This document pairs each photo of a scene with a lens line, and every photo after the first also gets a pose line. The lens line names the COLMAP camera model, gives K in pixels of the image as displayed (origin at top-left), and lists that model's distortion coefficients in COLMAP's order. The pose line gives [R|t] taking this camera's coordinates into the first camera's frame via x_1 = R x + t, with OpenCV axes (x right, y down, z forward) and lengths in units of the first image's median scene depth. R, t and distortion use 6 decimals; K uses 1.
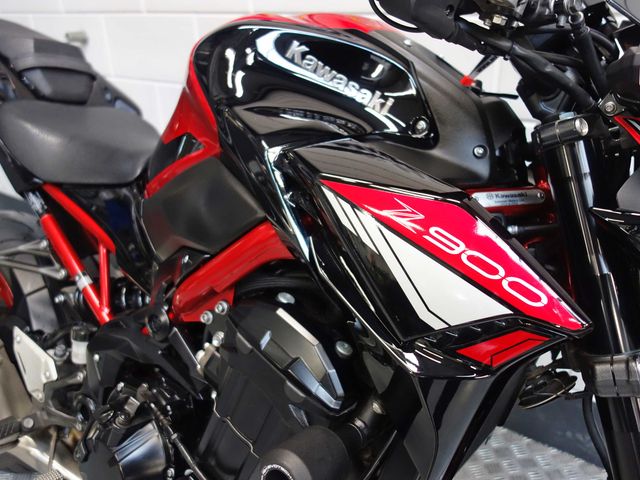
lens RADIAL K [[573.2, 0, 320.0], [0, 573.2, 240.0], [0, 0, 1]] dist [0.005337, 0.003926]
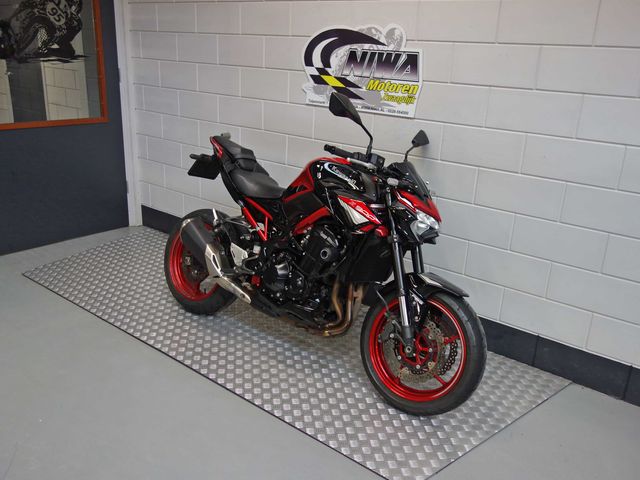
lens RADIAL K [[573.2, 0, 320.0], [0, 573.2, 240.0], [0, 0, 1]] dist [0.005337, 0.003926]
pose [[0.996108, 0.086926, -0.014616, -0.034426], [-0.087975, 0.990736, -0.103449, 0.627458], [0.005488, 0.104332, 0.994527, -3.085648]]
